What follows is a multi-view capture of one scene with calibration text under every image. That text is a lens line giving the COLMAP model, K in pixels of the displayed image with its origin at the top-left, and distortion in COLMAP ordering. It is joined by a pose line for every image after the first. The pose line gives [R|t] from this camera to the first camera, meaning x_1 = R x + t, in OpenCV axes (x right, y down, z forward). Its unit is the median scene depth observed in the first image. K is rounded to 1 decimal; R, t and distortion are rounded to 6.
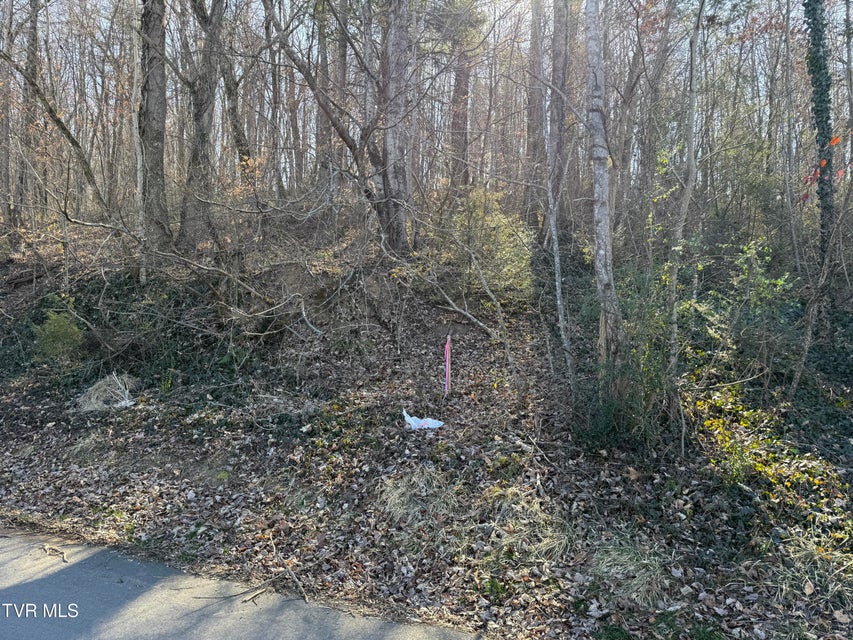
lens RADIAL K [[630.0, 0, 426.5], [0, 630.0, 320.0], [0, 0, 1]] dist [0.001055, -0.003399]
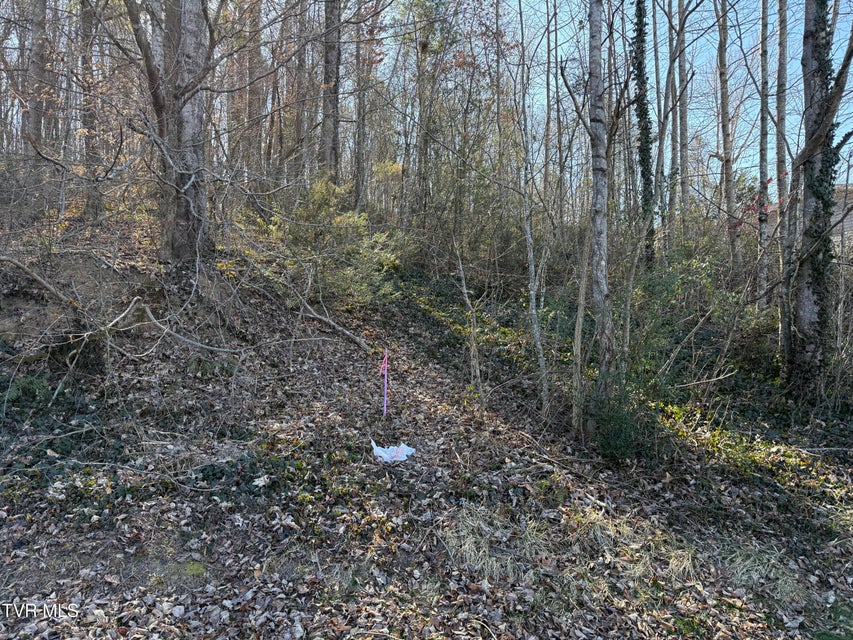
lens RADIAL K [[630.0, 0, 426.5], [0, 630.0, 320.0], [0, 0, 1]] dist [0.001055, -0.003399]
pose [[0.838958, -0.013466, 0.544030, -0.432319], [0.012104, 0.999908, 0.006085, -0.021489], [-0.544062, 0.001480, 0.839044, 0.260690]]
